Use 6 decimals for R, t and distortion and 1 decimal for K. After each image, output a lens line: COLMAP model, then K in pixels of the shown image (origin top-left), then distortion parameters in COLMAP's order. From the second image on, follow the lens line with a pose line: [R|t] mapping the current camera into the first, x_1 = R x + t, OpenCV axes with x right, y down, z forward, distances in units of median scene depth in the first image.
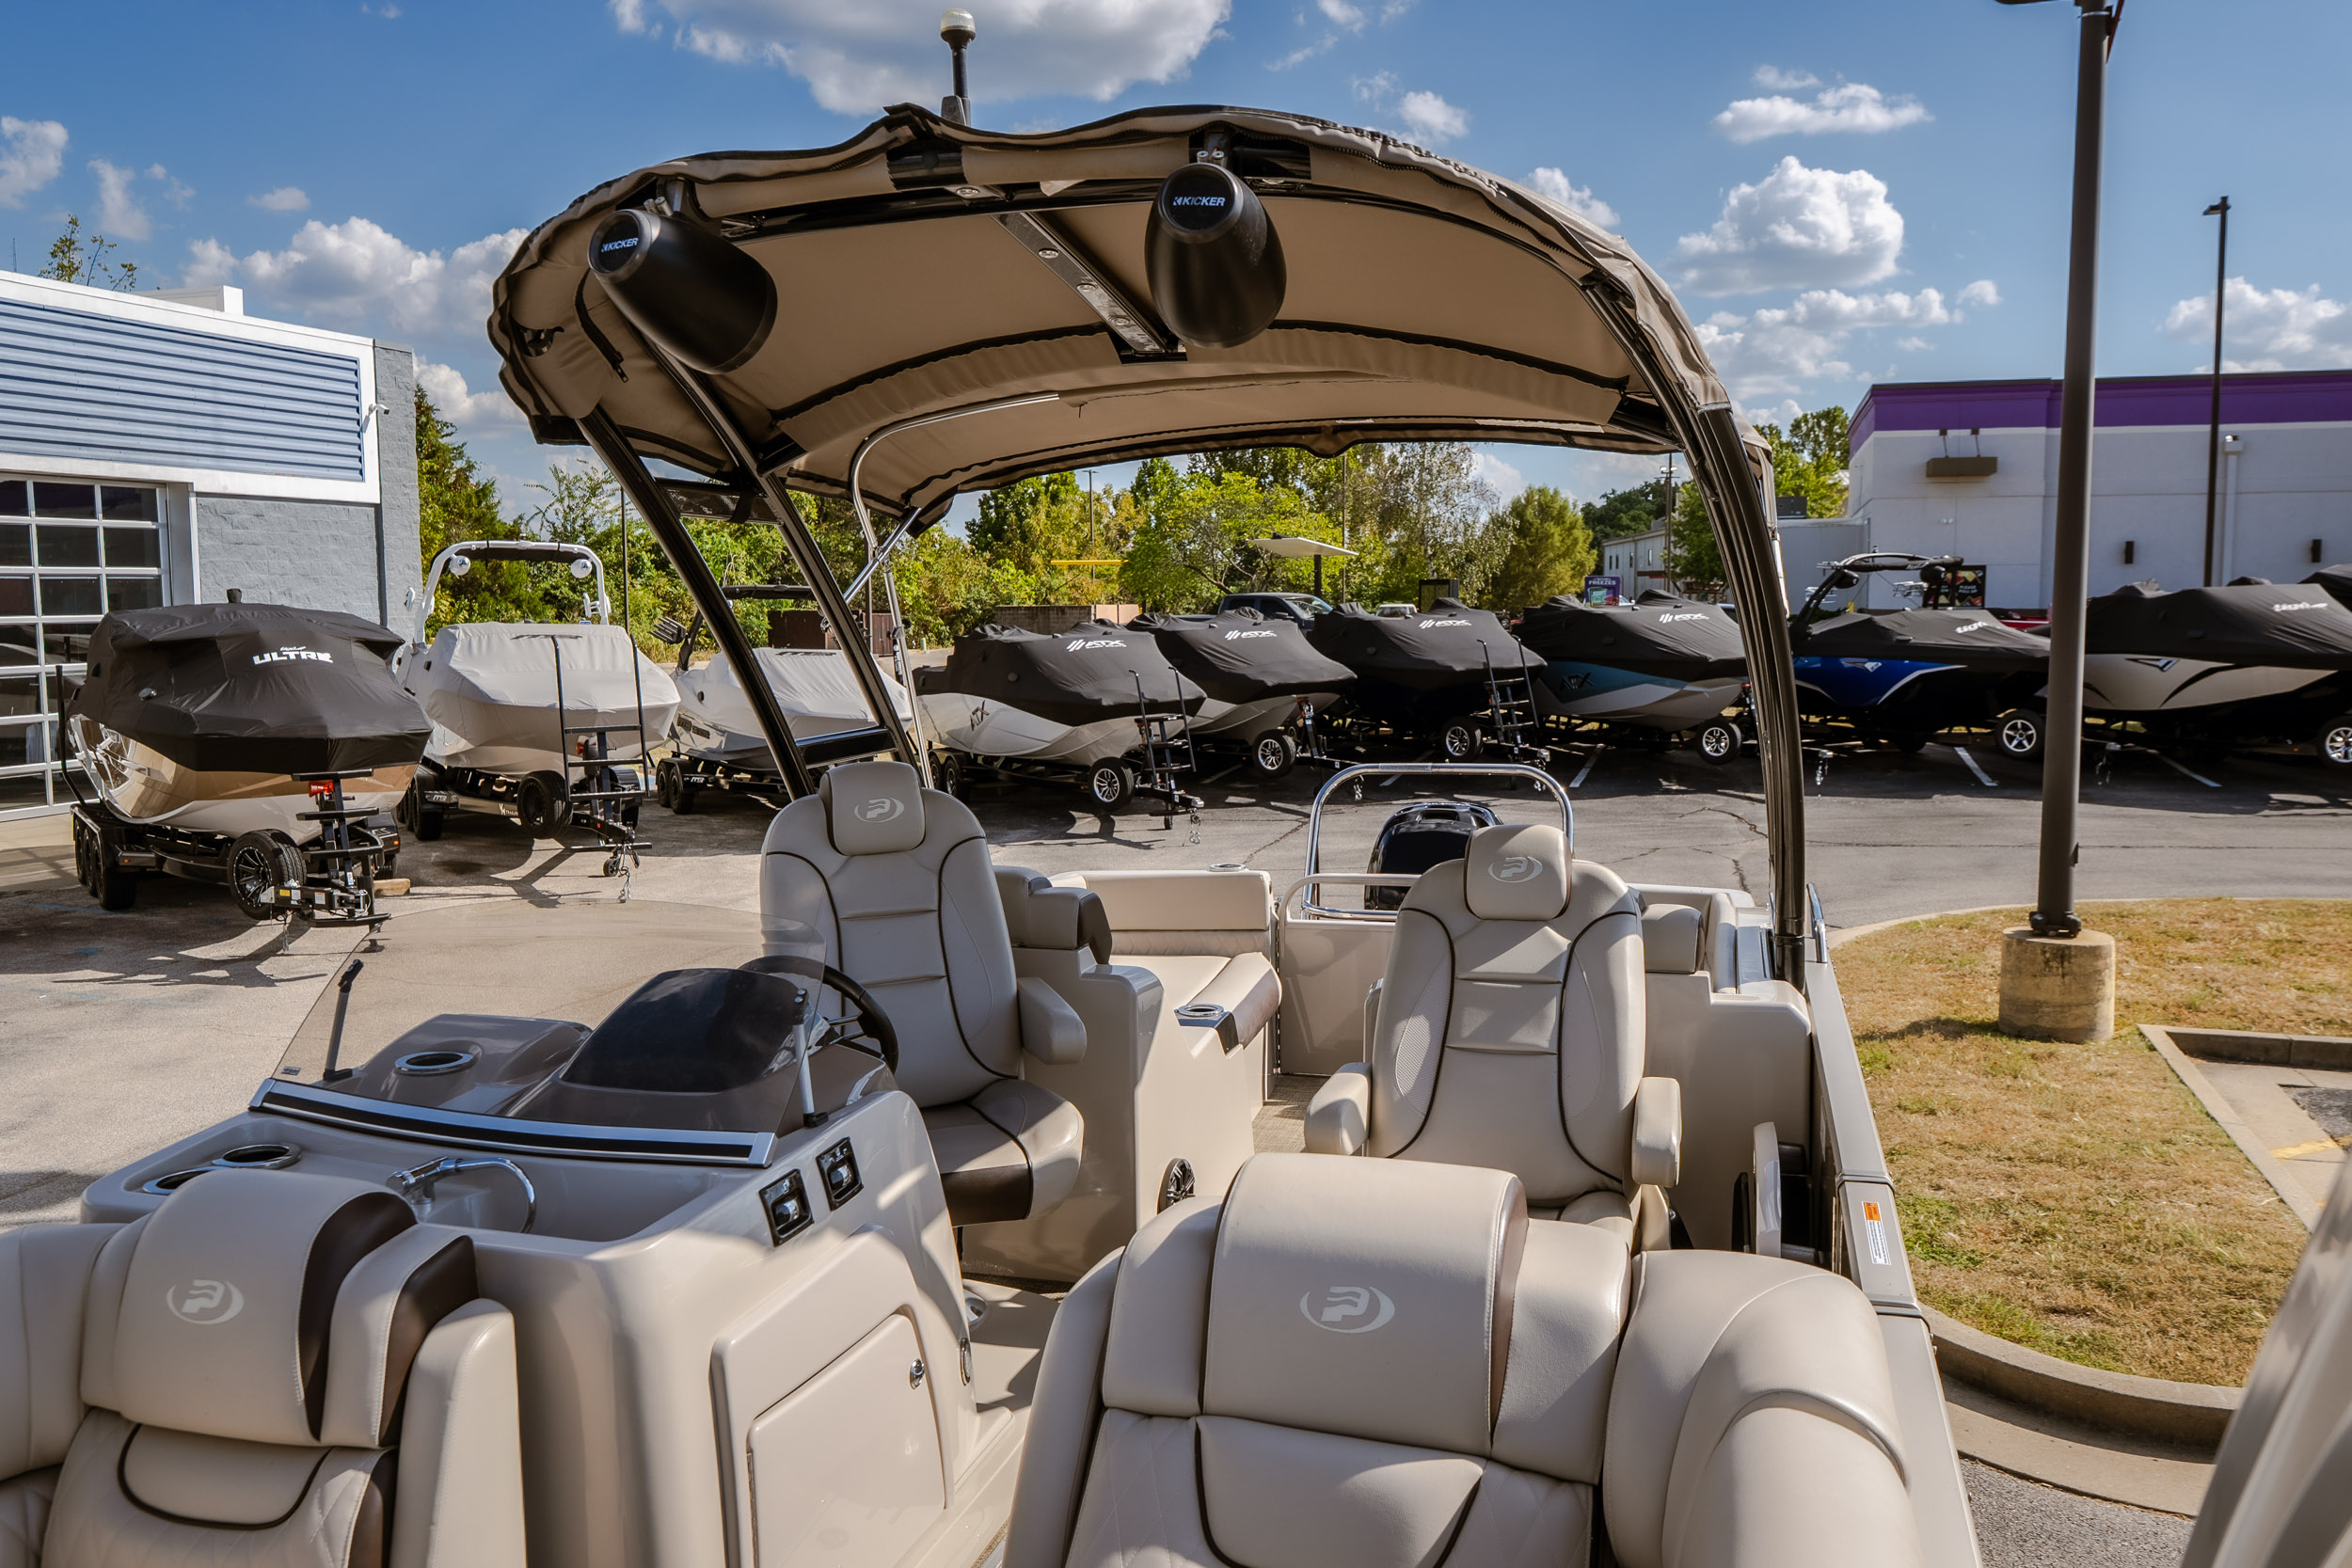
lens RADIAL K [[1846.9, 0, 1164.0], [0, 1846.9, 778.8], [0, 0, 1]] dist [-0.002351, 0.000143]
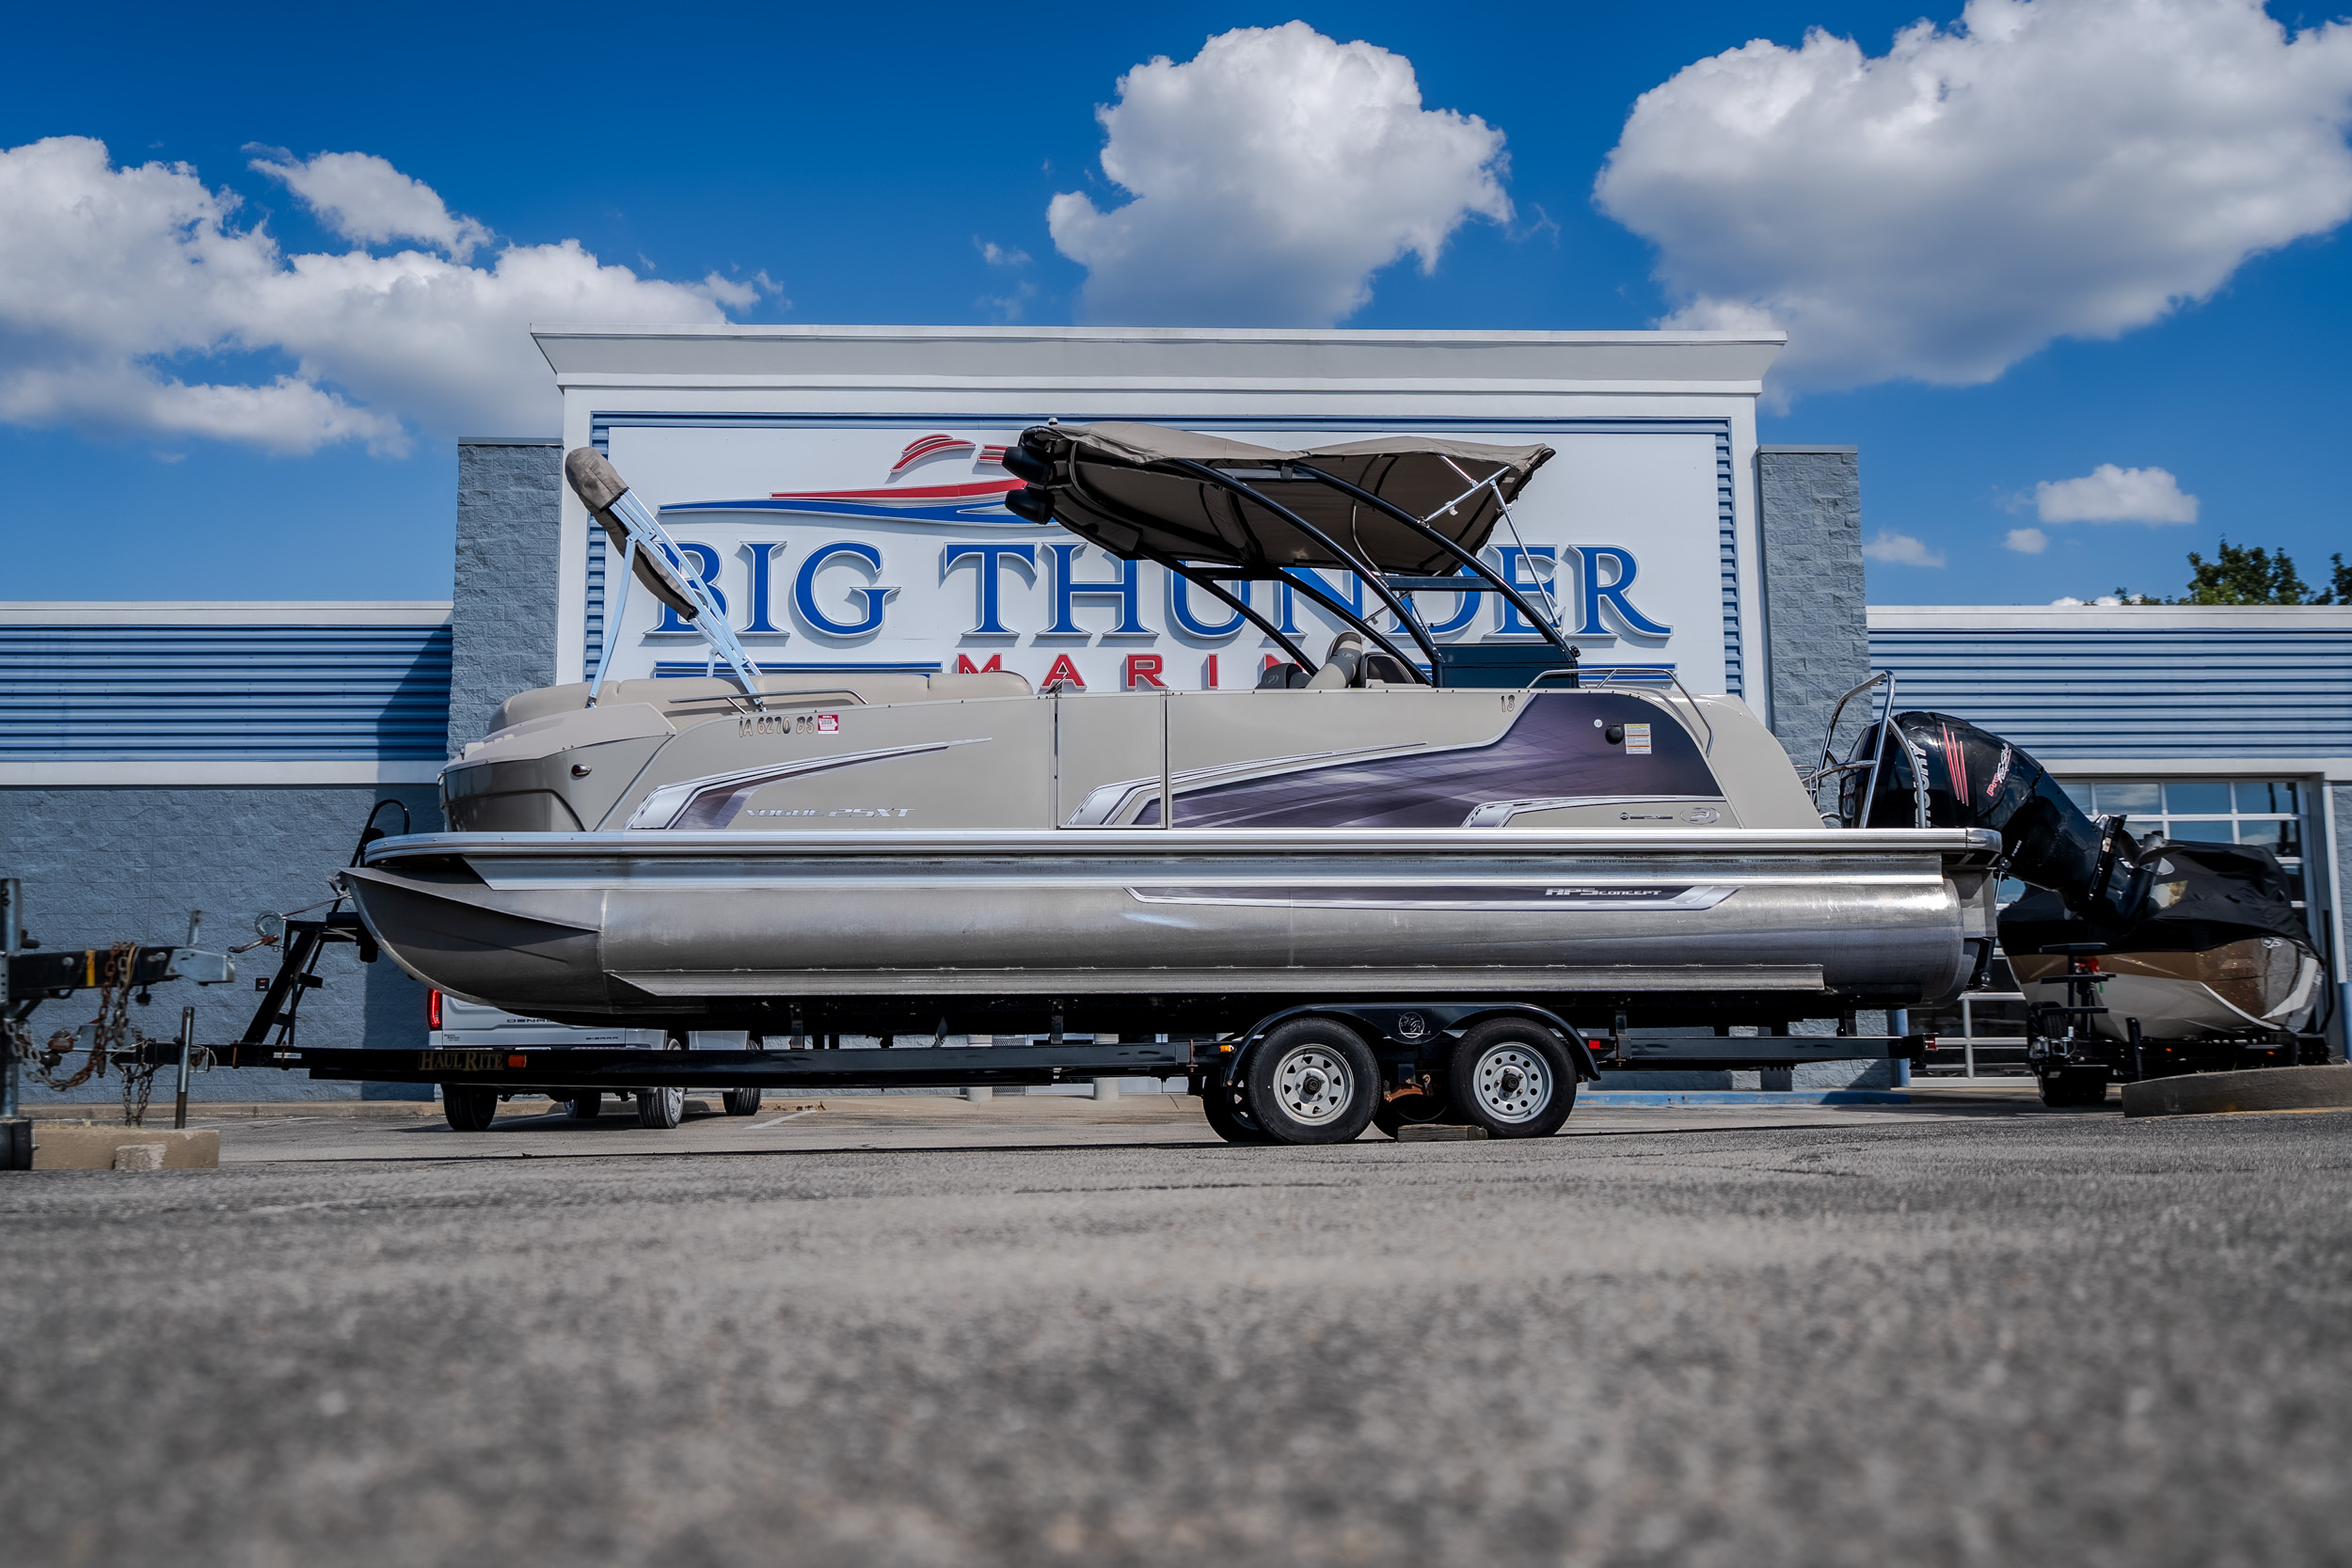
lens RADIAL K [[2224.2, 0, 1166.8], [0, 2224.2, 797.3], [0, 0, 1]] dist [0.021441, 0.000000]
pose [[0.340866, -0.121922, -0.932172, 0.444387], [-0.083843, 0.983661, -0.159316, 0.114211], [0.936366, 0.132461, 0.325074, -0.017644]]
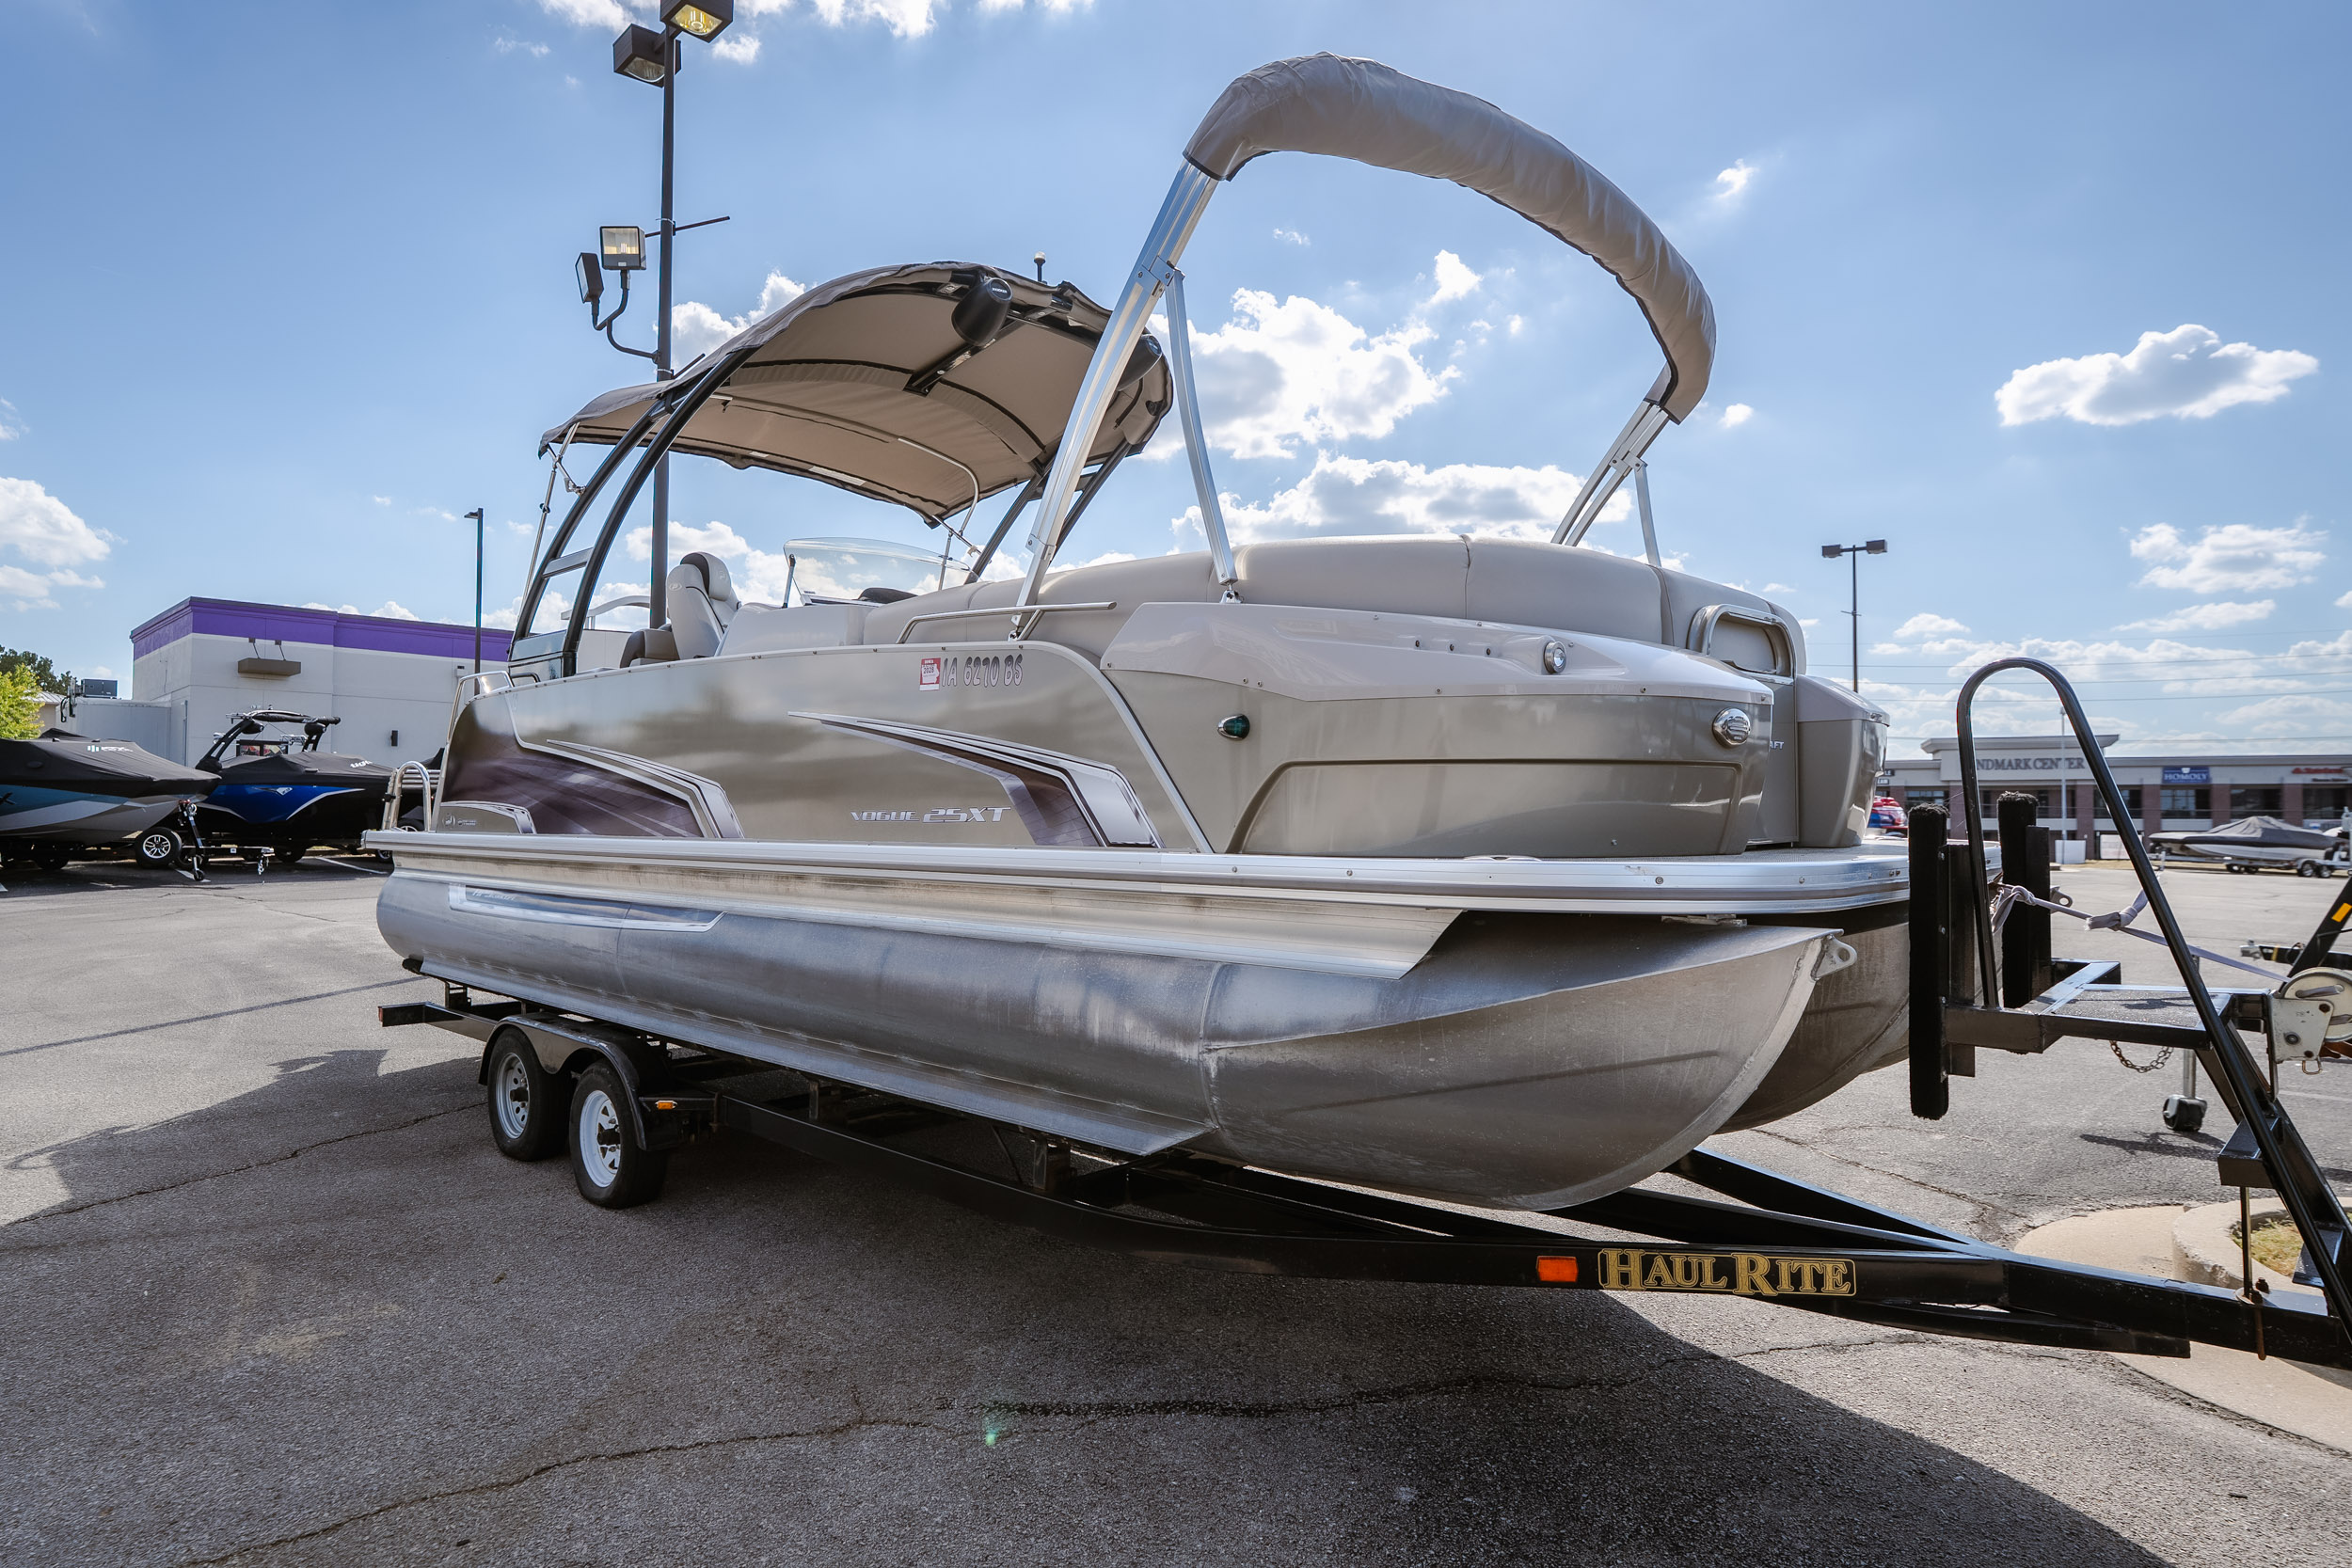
lens RADIAL K [[1334.7, 0, 1164.3], [0, 1334.7, 780.8], [0, 0, 1]] dist [-0.002047, 0.002391]
pose [[0.459986, 0.035738, 0.887207, -0.200634], [0.076924, 0.993829, -0.079915, 0.064550], [-0.884588, 0.105008, 0.454398, -0.005498]]
